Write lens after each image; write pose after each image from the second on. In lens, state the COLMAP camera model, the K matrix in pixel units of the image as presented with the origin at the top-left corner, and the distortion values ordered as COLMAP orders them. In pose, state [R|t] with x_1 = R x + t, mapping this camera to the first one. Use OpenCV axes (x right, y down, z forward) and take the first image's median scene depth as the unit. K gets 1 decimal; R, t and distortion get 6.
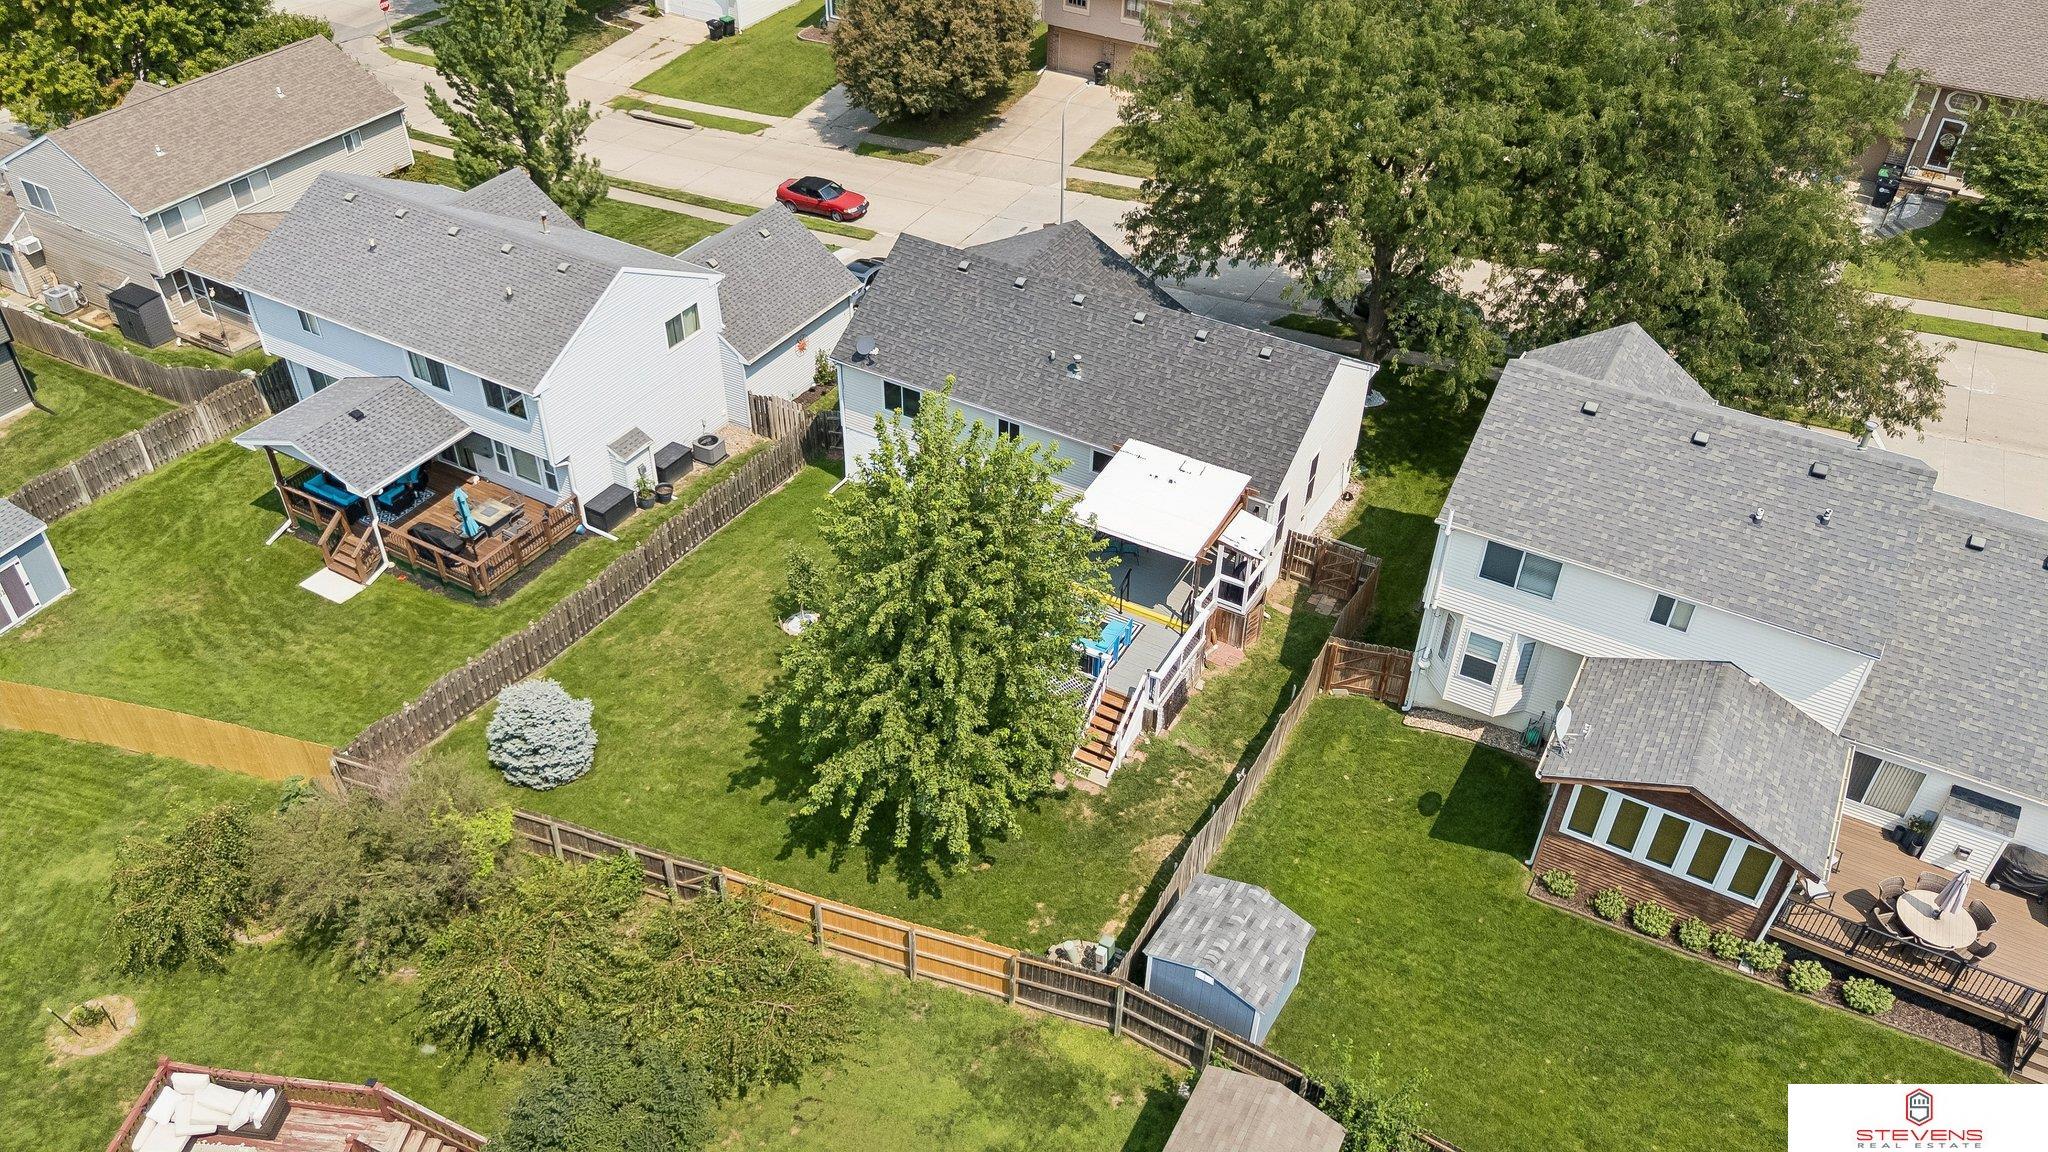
lens RADIAL K [[1518.6, 0, 1024.0], [0, 1518.6, 576.0], [0, 0, 1]] dist [0.048759, -0.030705]
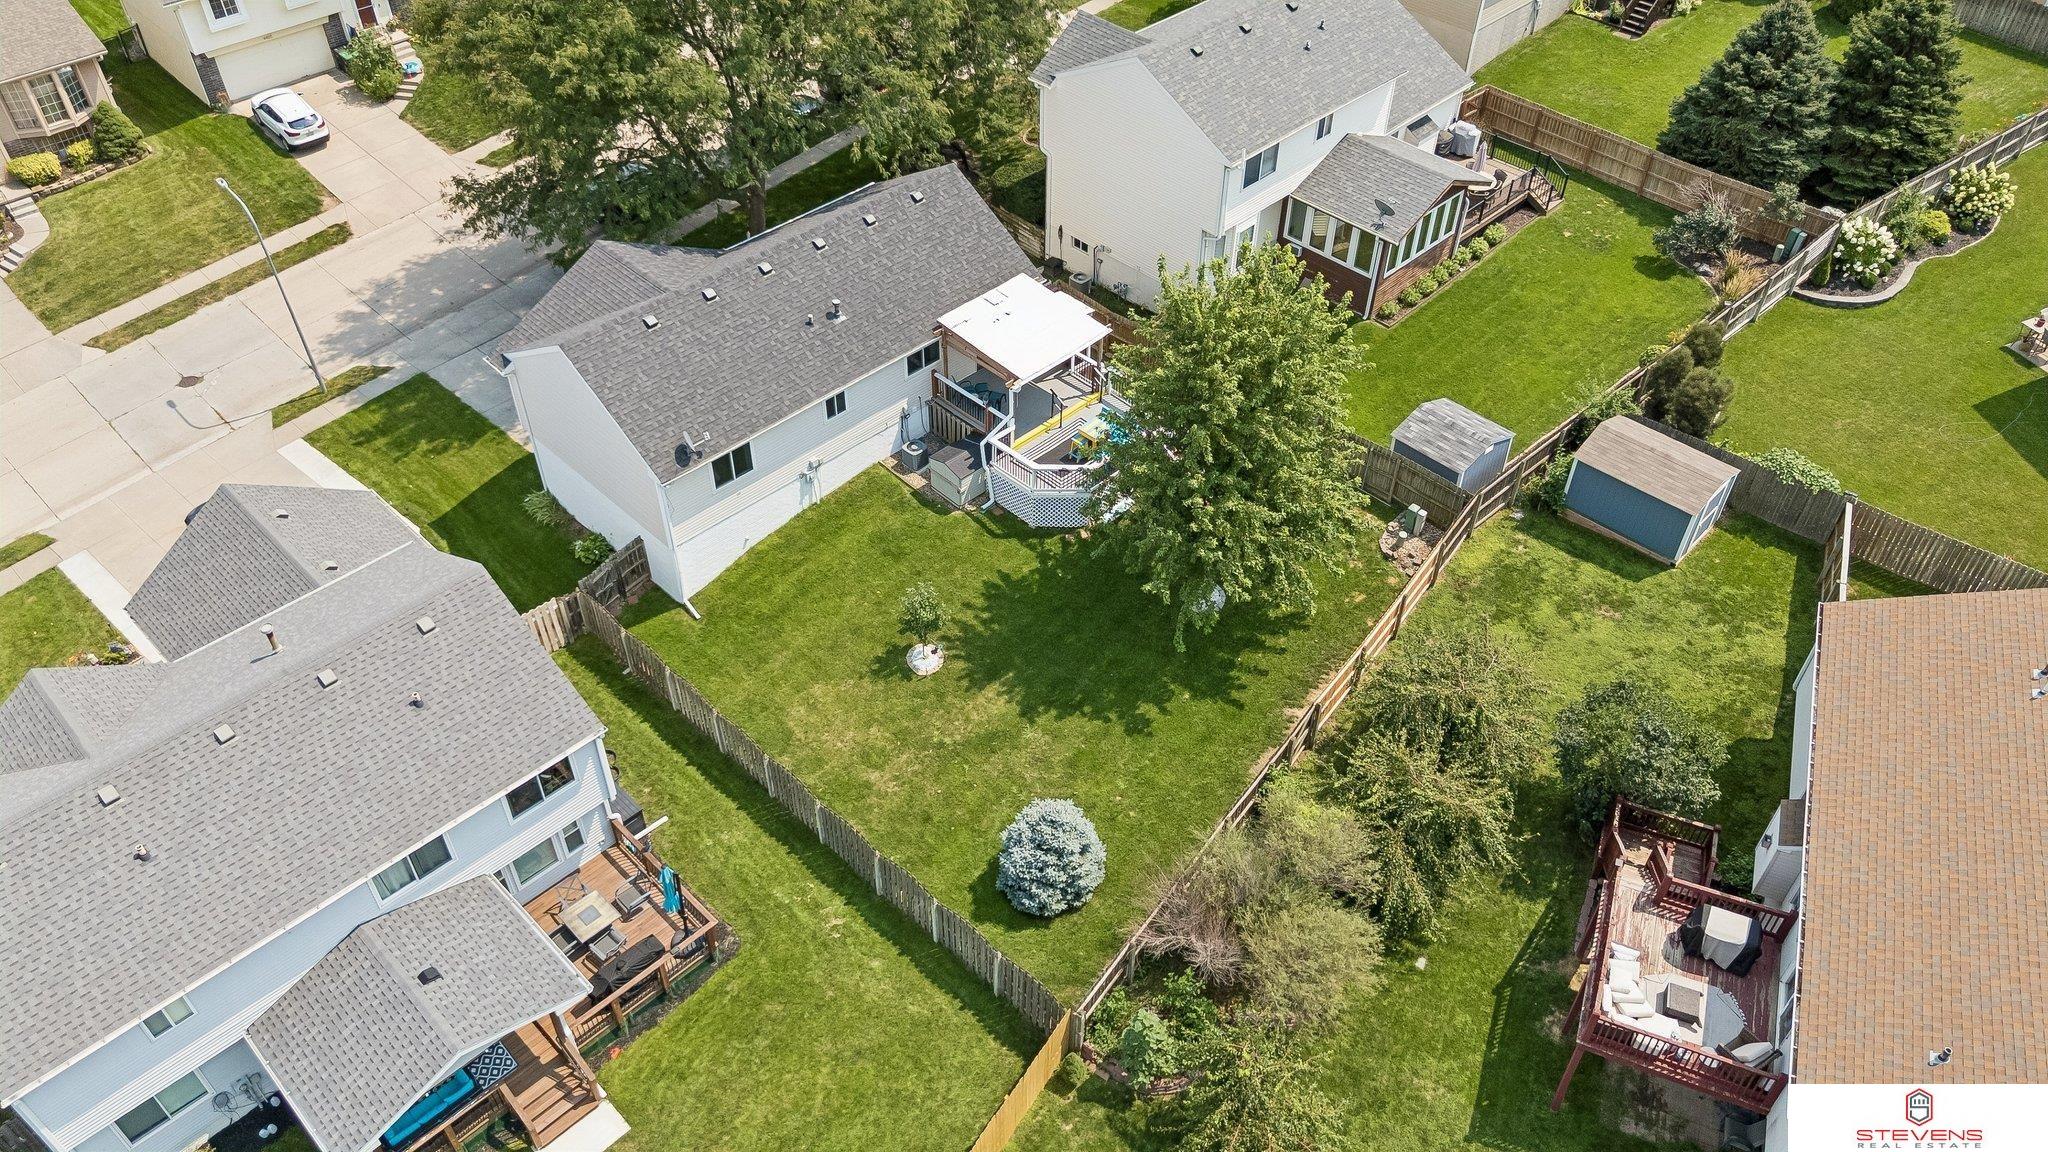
lens RADIAL K [[1518.6, 0, 1024.0], [0, 1518.6, 576.0], [0, 0, 1]] dist [0.048759, -0.030705]
pose [[0.265072, -0.676479, 0.687104, -0.947429], [0.595246, 0.675406, 0.435327, -0.485780], [-0.758563, 0.293603, 0.581703, 0.452665]]
